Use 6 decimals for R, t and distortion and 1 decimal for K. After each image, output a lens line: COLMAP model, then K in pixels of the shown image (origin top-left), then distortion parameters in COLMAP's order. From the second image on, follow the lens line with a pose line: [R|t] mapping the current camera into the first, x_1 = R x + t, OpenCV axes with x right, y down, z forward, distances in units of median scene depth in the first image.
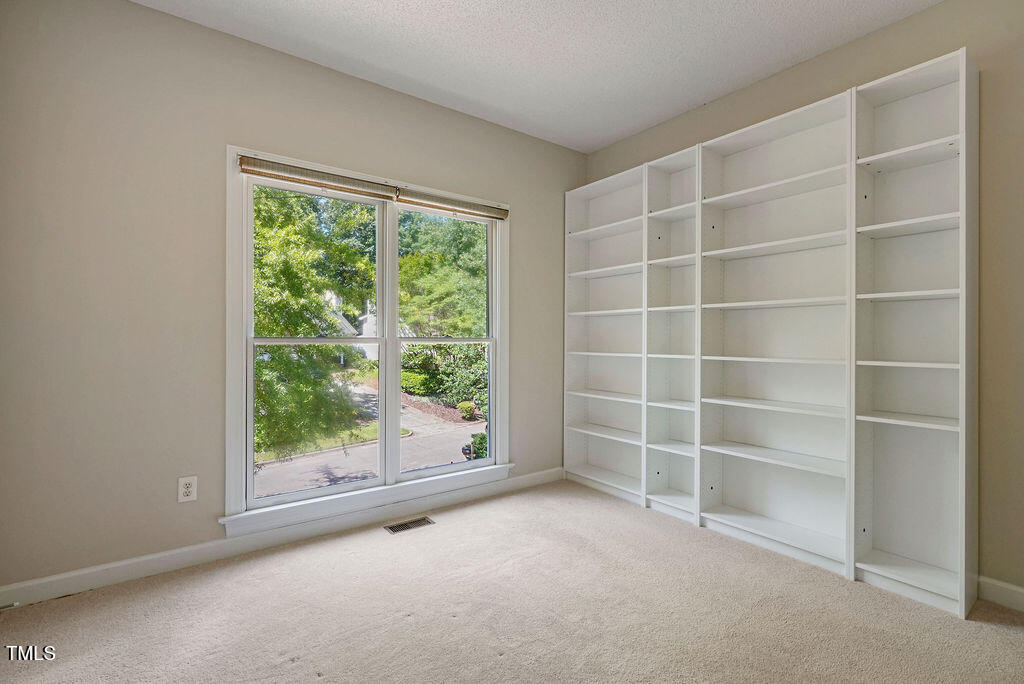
lens RADIAL K [[465.1, 0, 510.8], [0, 465.1, 334.7], [0, 0, 1]] dist [-0.004190, 0.000676]
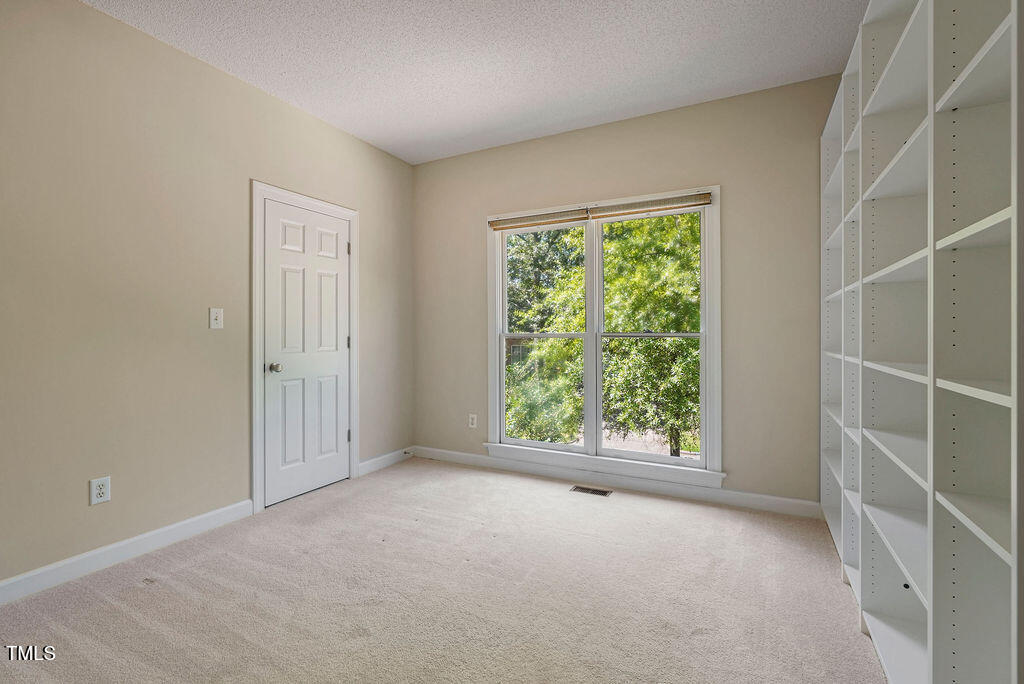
lens RADIAL K [[465.1, 0, 510.8], [0, 465.1, 334.7], [0, 0, 1]] dist [-0.004190, 0.000676]
pose [[0.437894, -0.001154, -0.899026, 0.731987], [0.011671, 0.999922, 0.004401, 0.001572], [0.898951, -0.012420, 0.437874, 0.284983]]
